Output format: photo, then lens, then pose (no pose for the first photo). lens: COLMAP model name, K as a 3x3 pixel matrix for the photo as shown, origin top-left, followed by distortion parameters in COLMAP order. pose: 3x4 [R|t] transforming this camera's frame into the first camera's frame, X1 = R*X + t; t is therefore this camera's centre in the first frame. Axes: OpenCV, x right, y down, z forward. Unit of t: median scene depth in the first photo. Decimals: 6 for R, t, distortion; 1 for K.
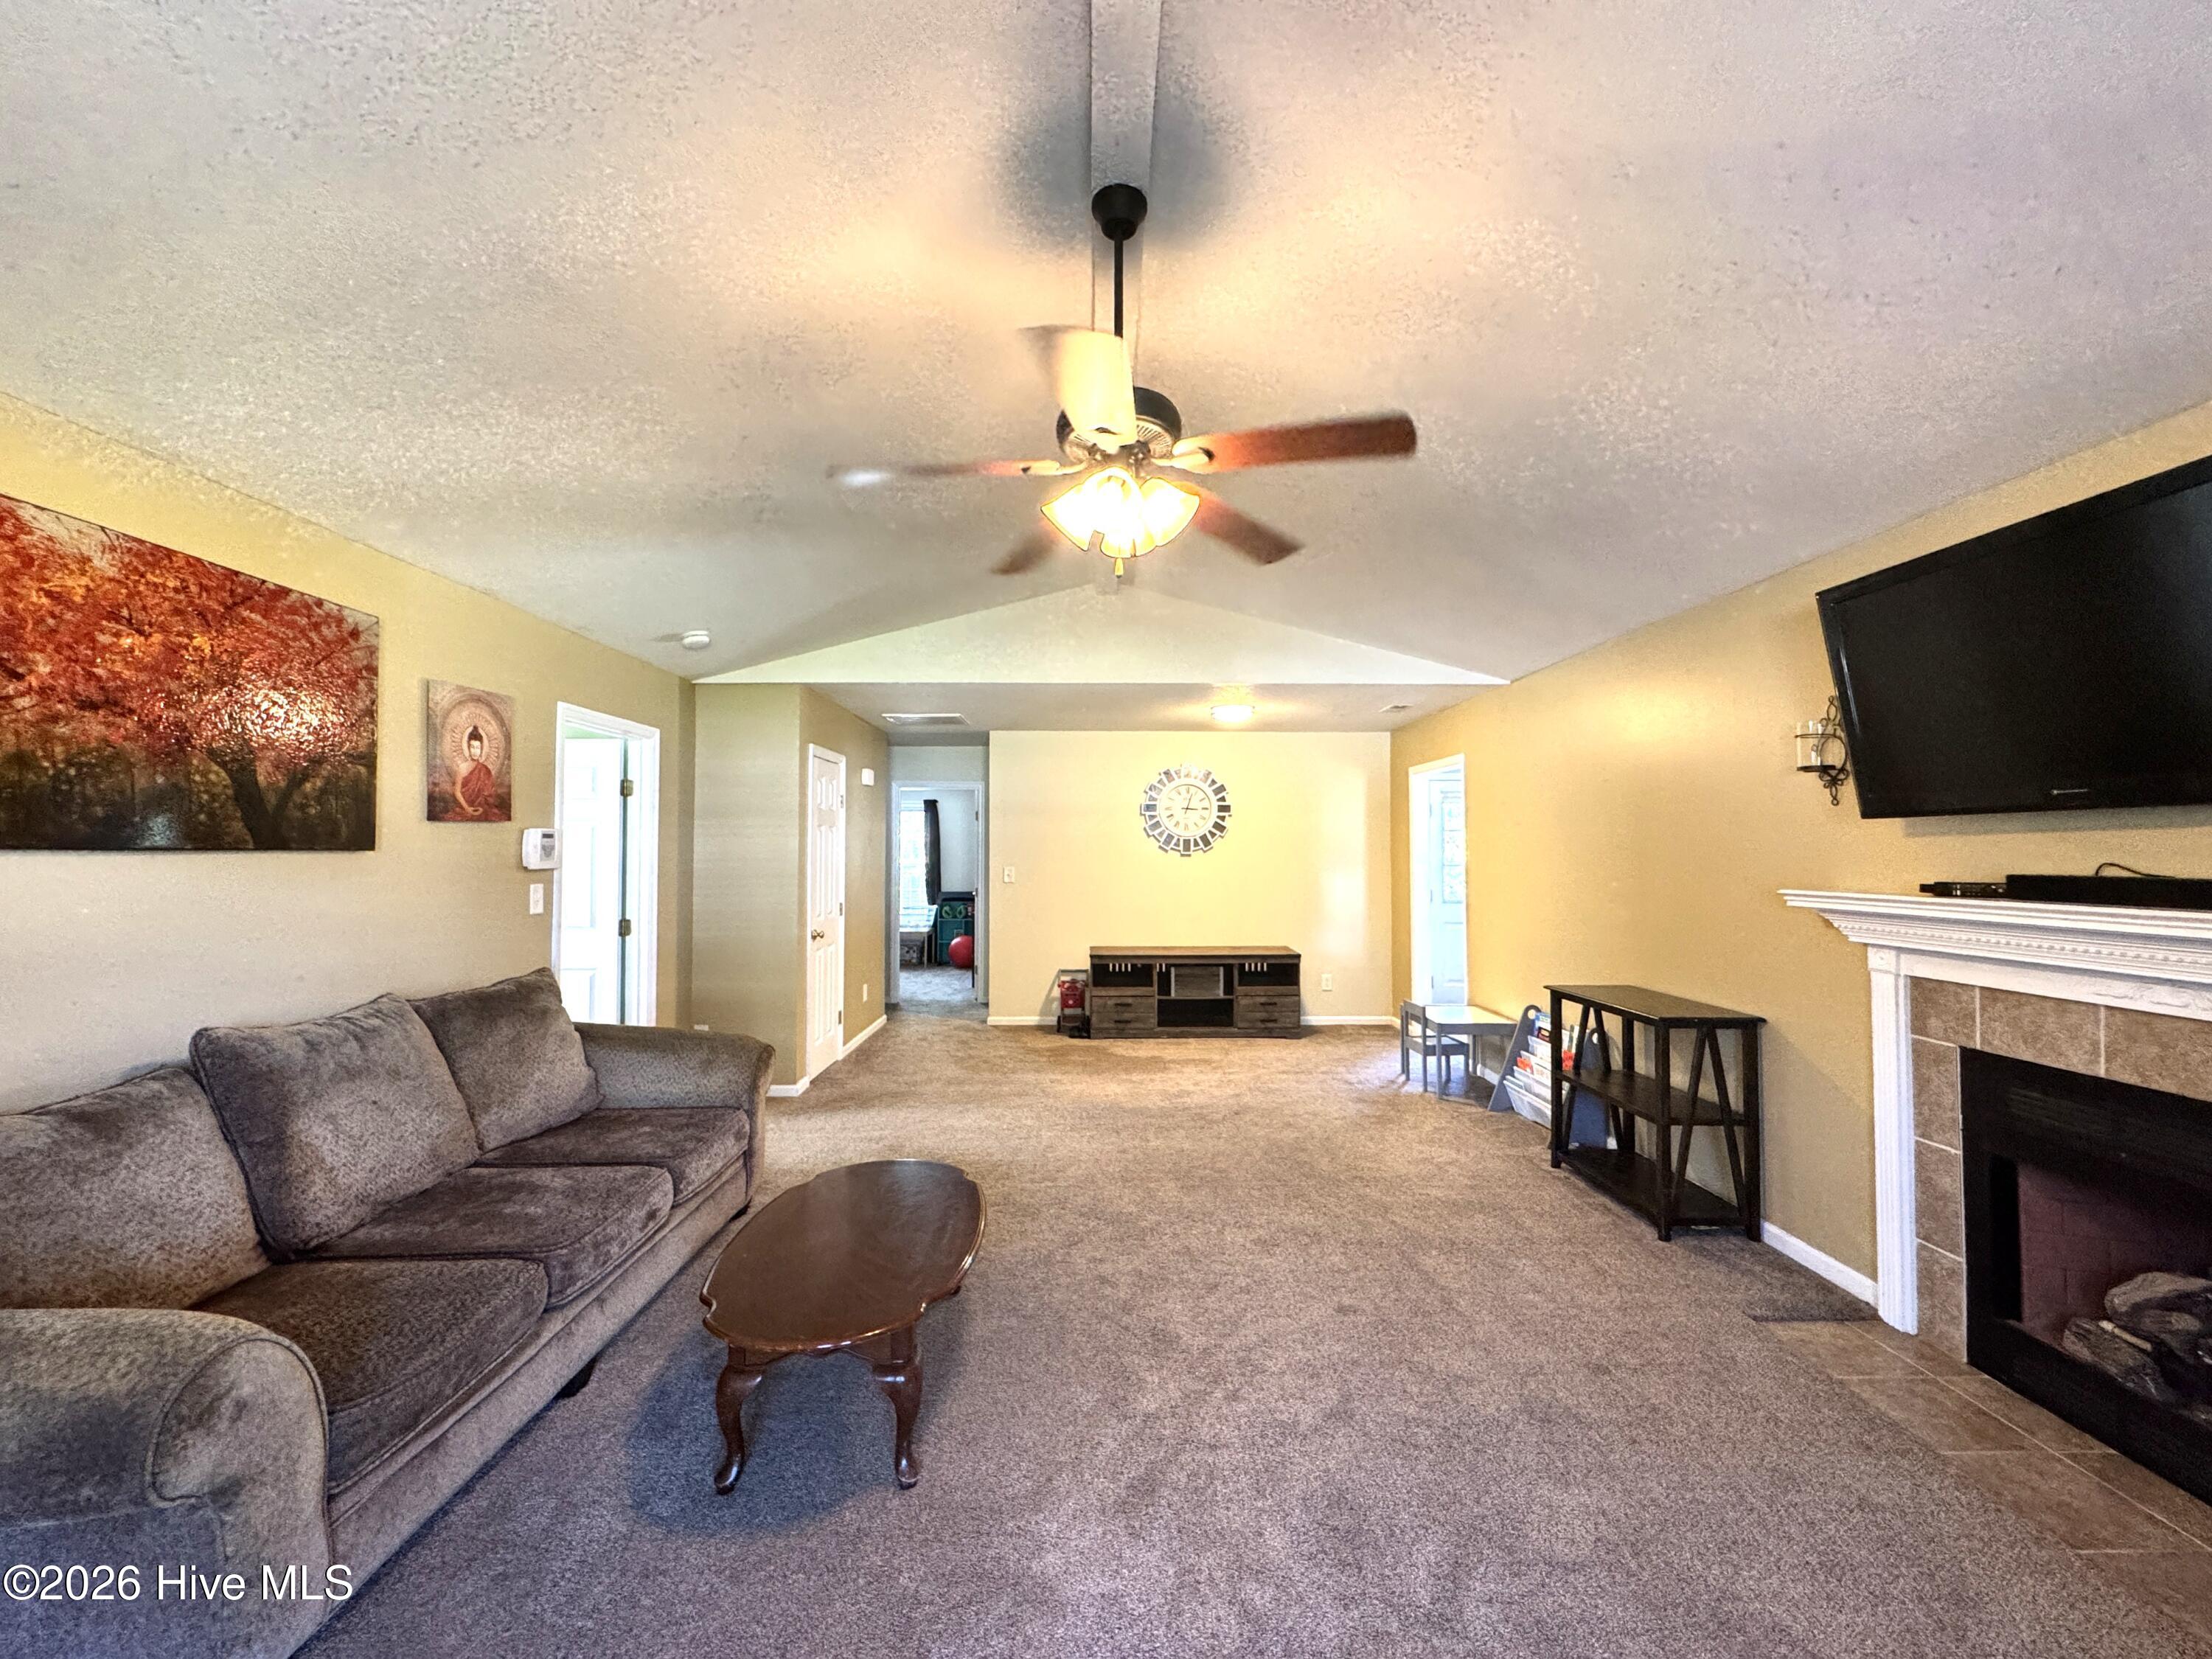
lens RADIAL K [[887.1, 0, 1101.9], [0, 887.1, 828.4], [0, 0, 1]] dist [-0.003182, 0.000554]
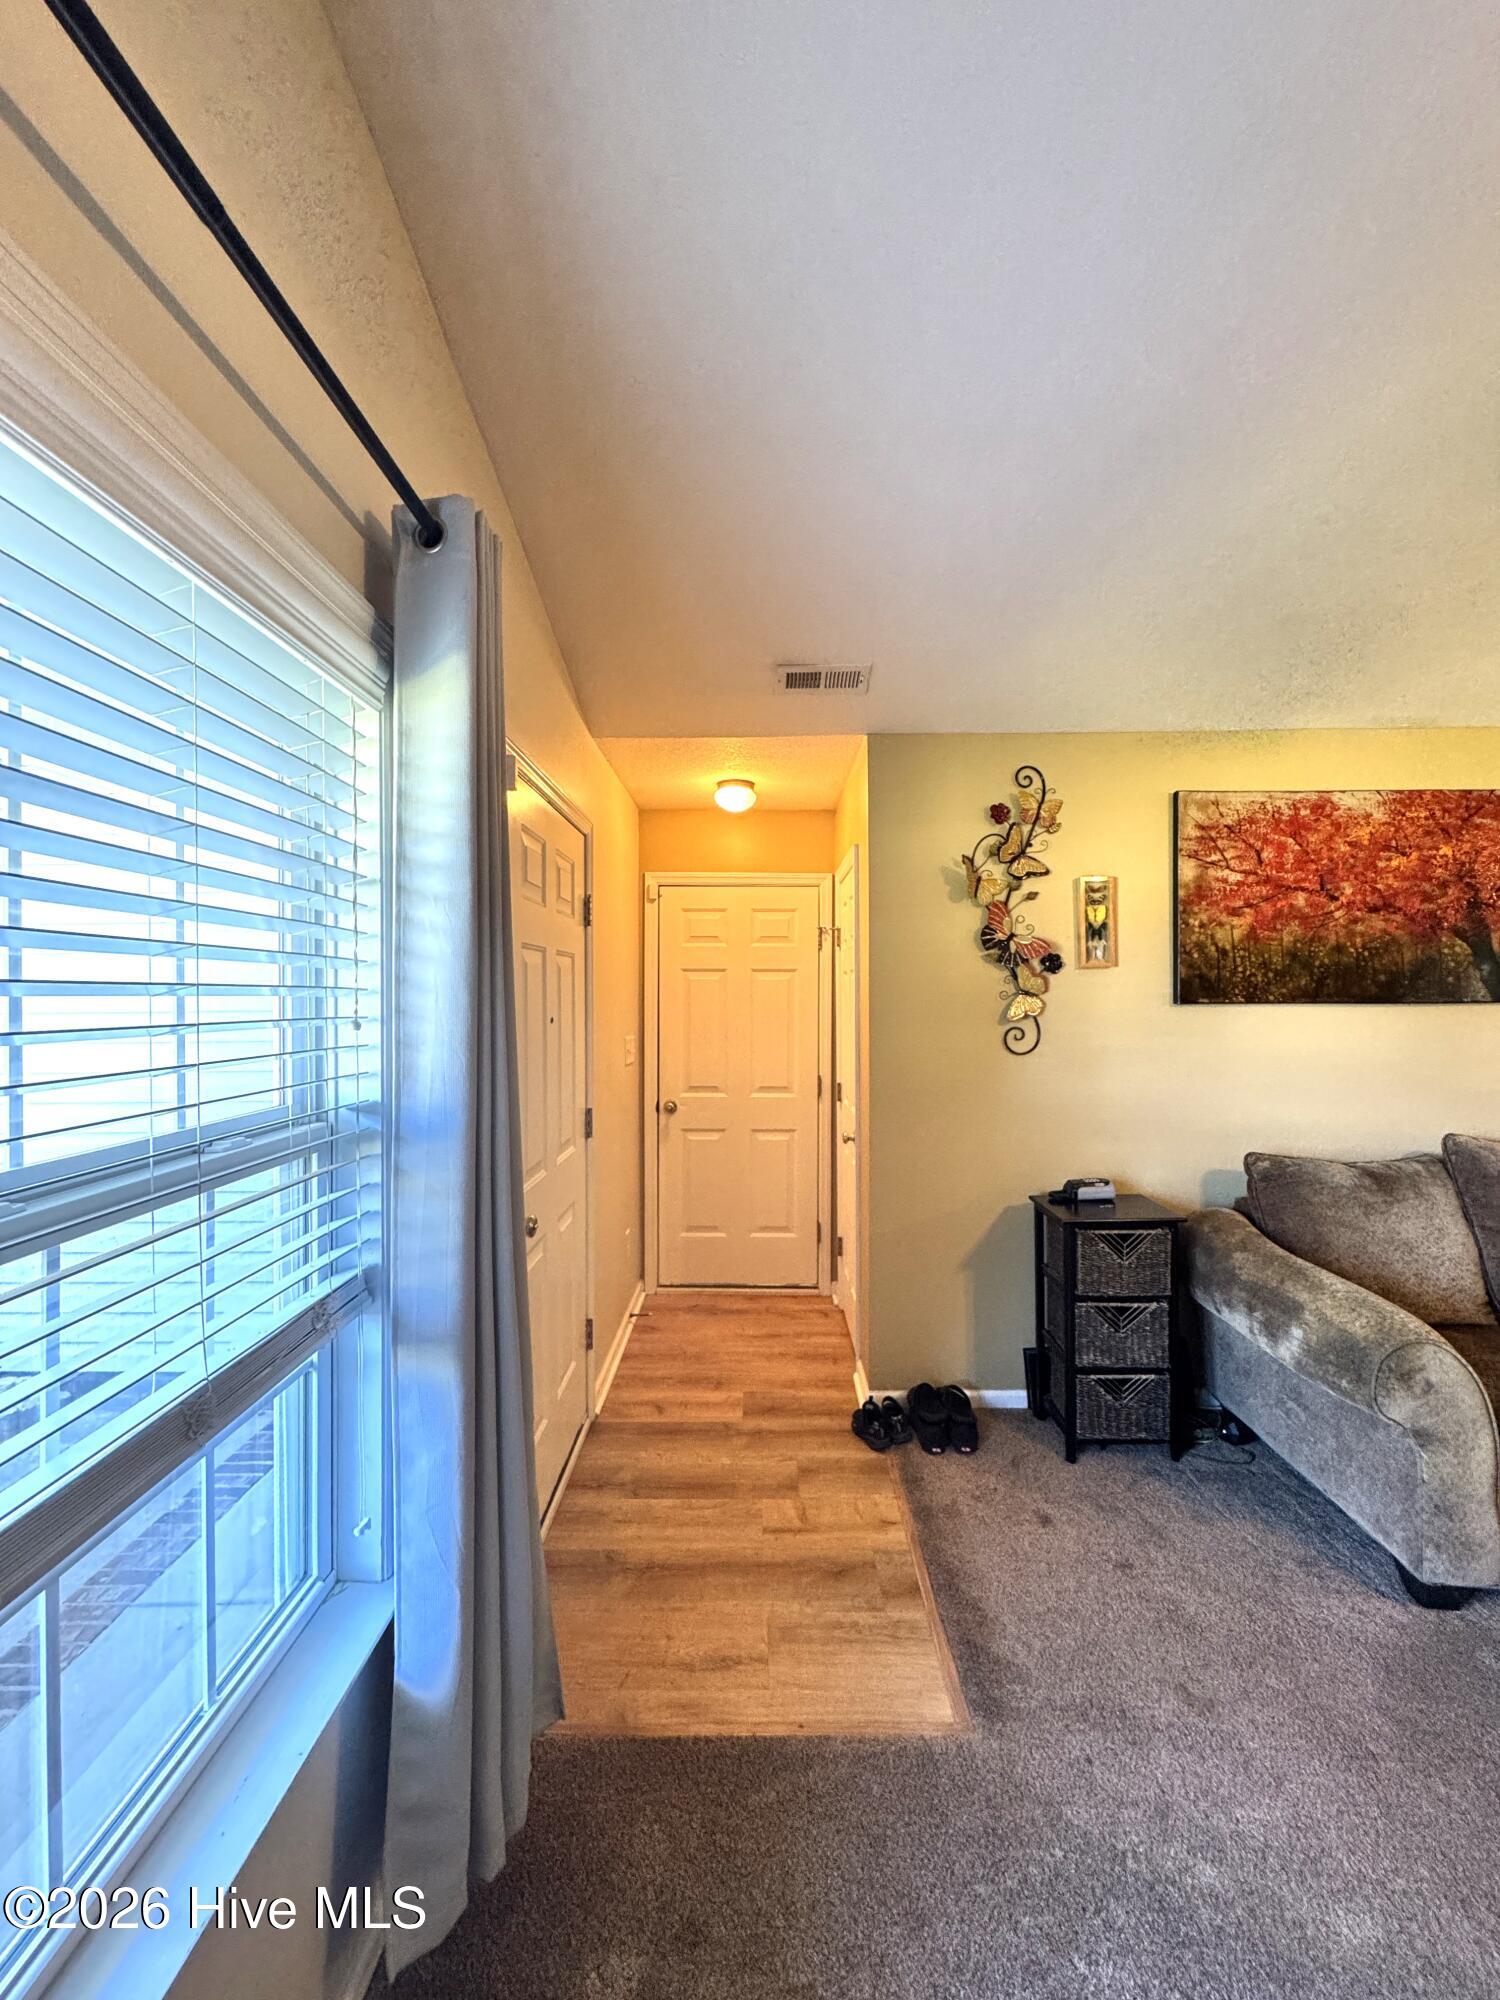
lens RADIAL K [[802.3, 0, 753.3], [0, 802.3, 995.0], [0, 0, 1]] dist [-0.002750, 0.000350]
pose [[-0.017144, -0.002518, -0.999850, 0.257348], [0.032206, 0.999477, -0.003069, -0.020831], [0.999334, -0.032253, -0.017054, -0.057444]]
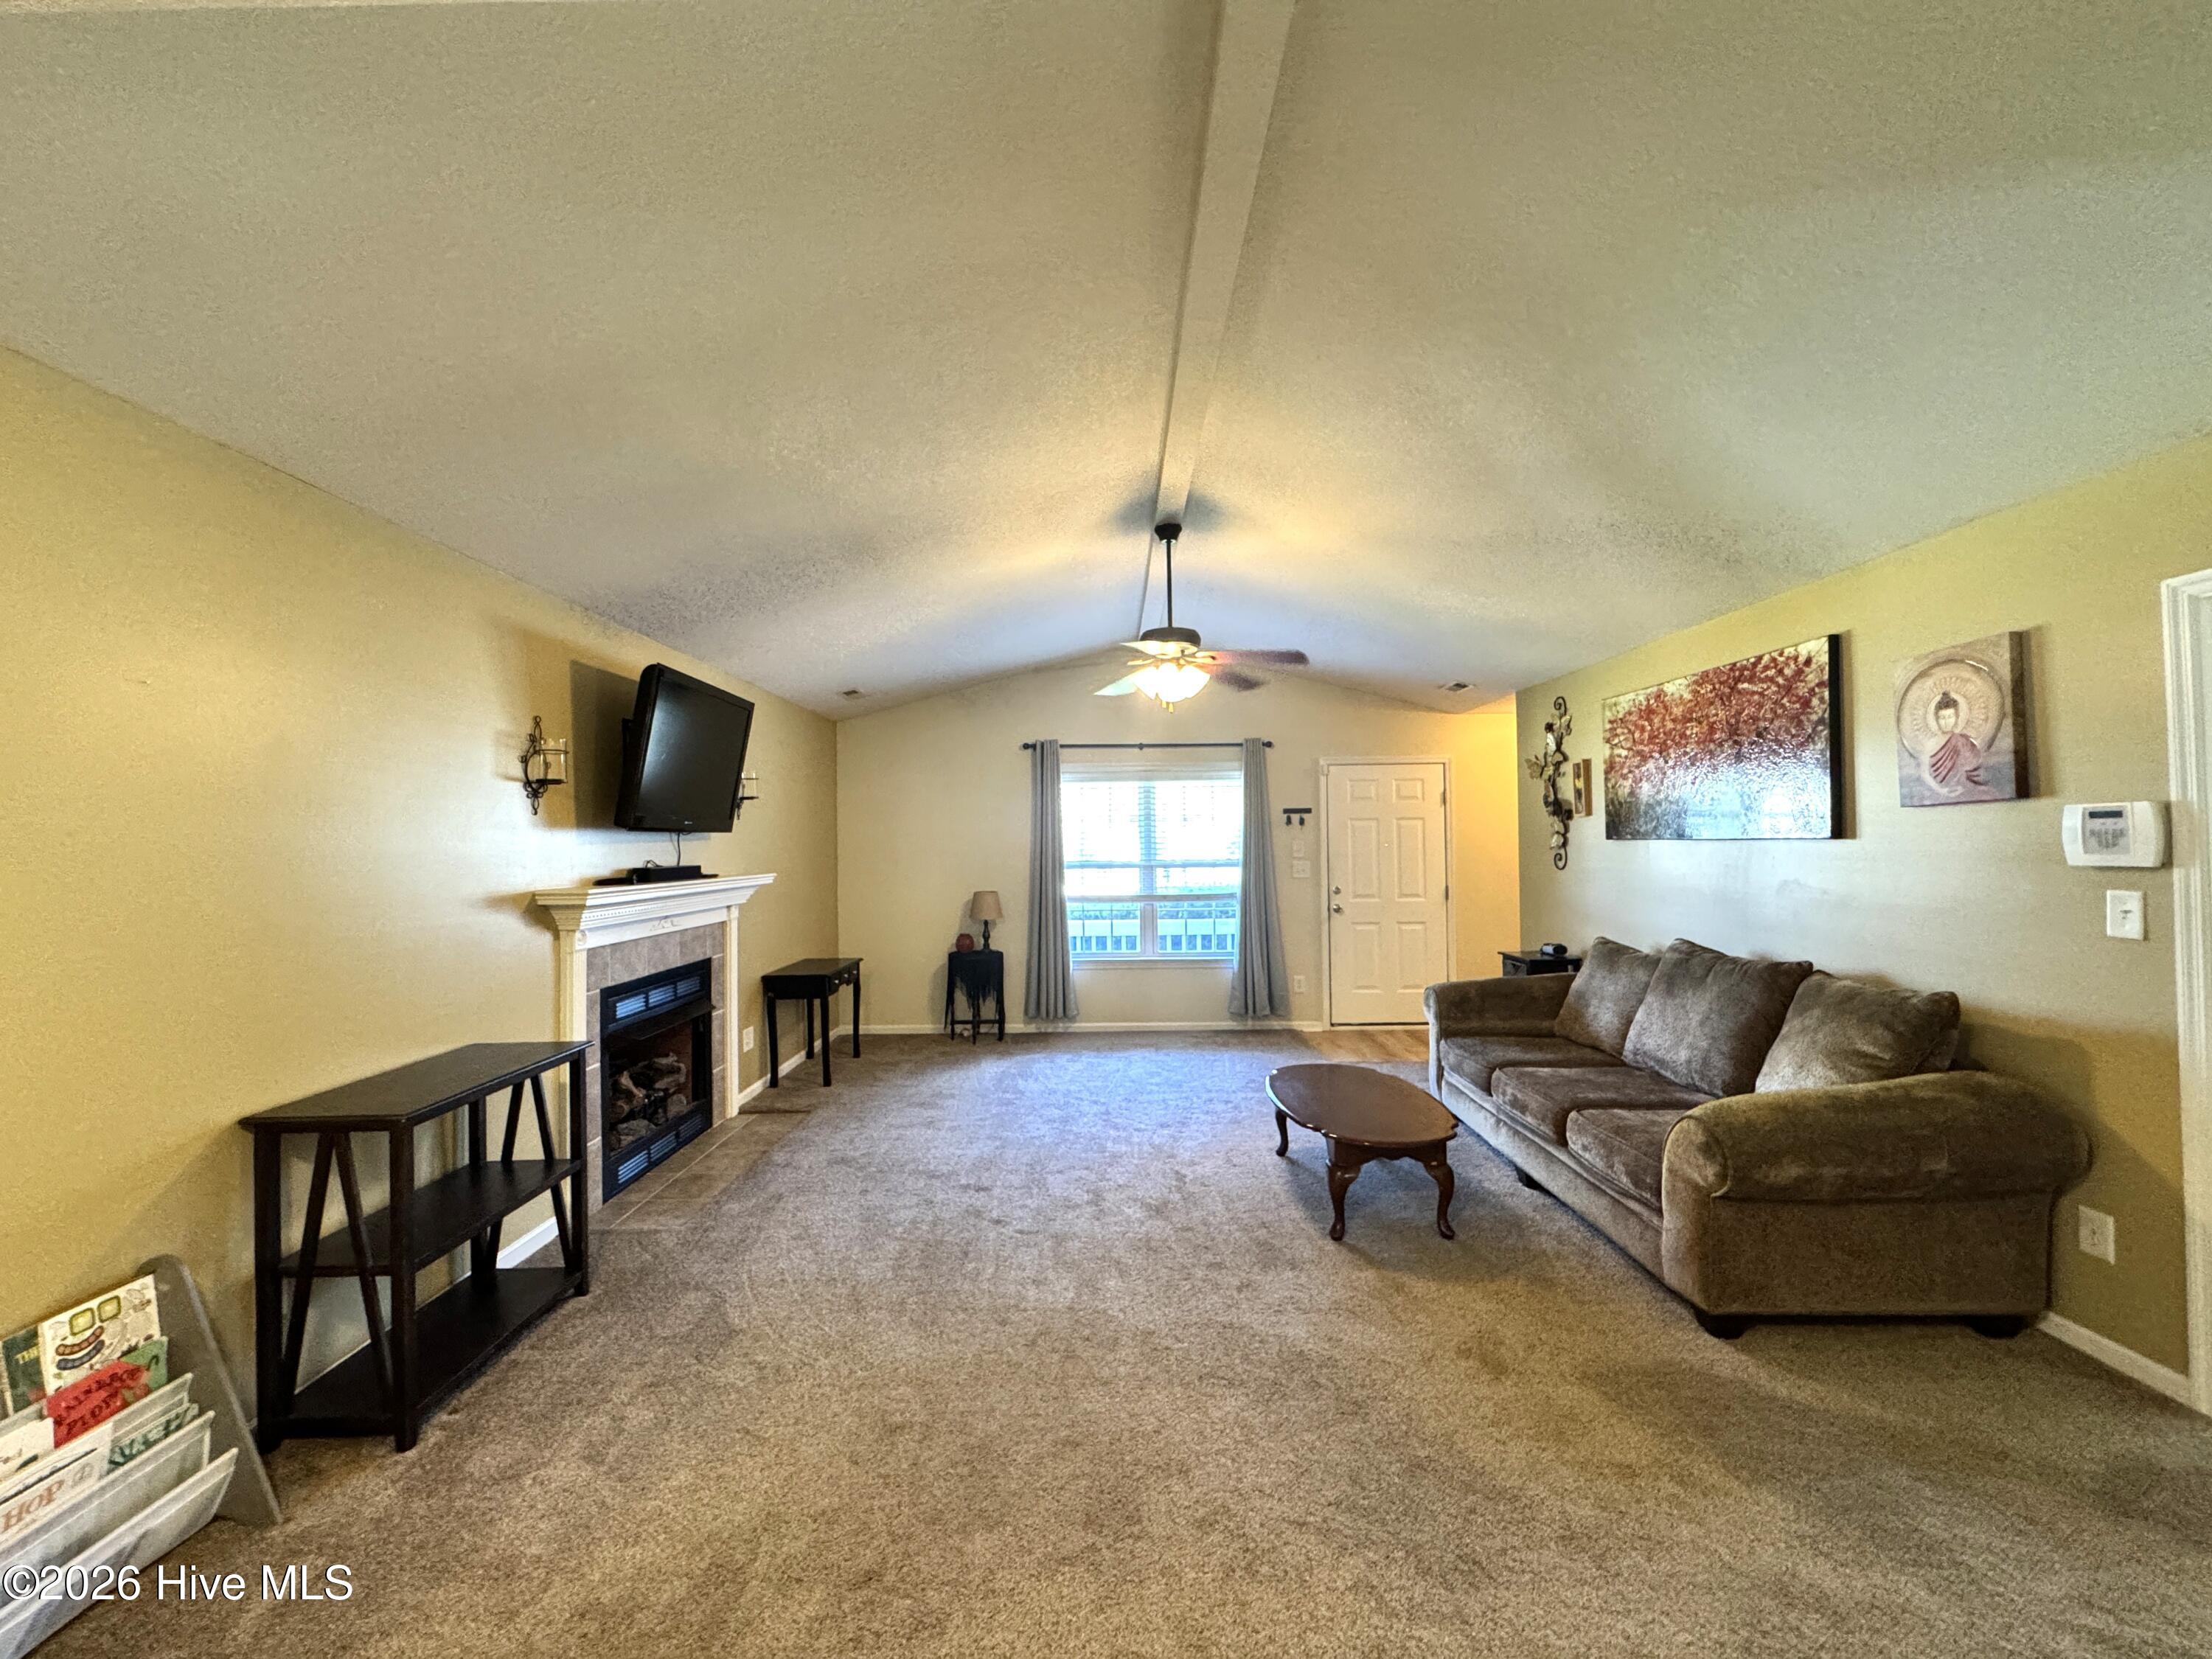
lens RADIAL K [[887.1, 0, 1101.9], [0, 887.1, 828.4], [0, 0, 1]] dist [-0.003182, 0.000554]
pose [[-0.999560, 0.014148, 0.026085, 0.131289], [0.013081, 0.999089, -0.040630, 0.062304], [-0.026636, -0.040270, -0.998834, 2.975271]]
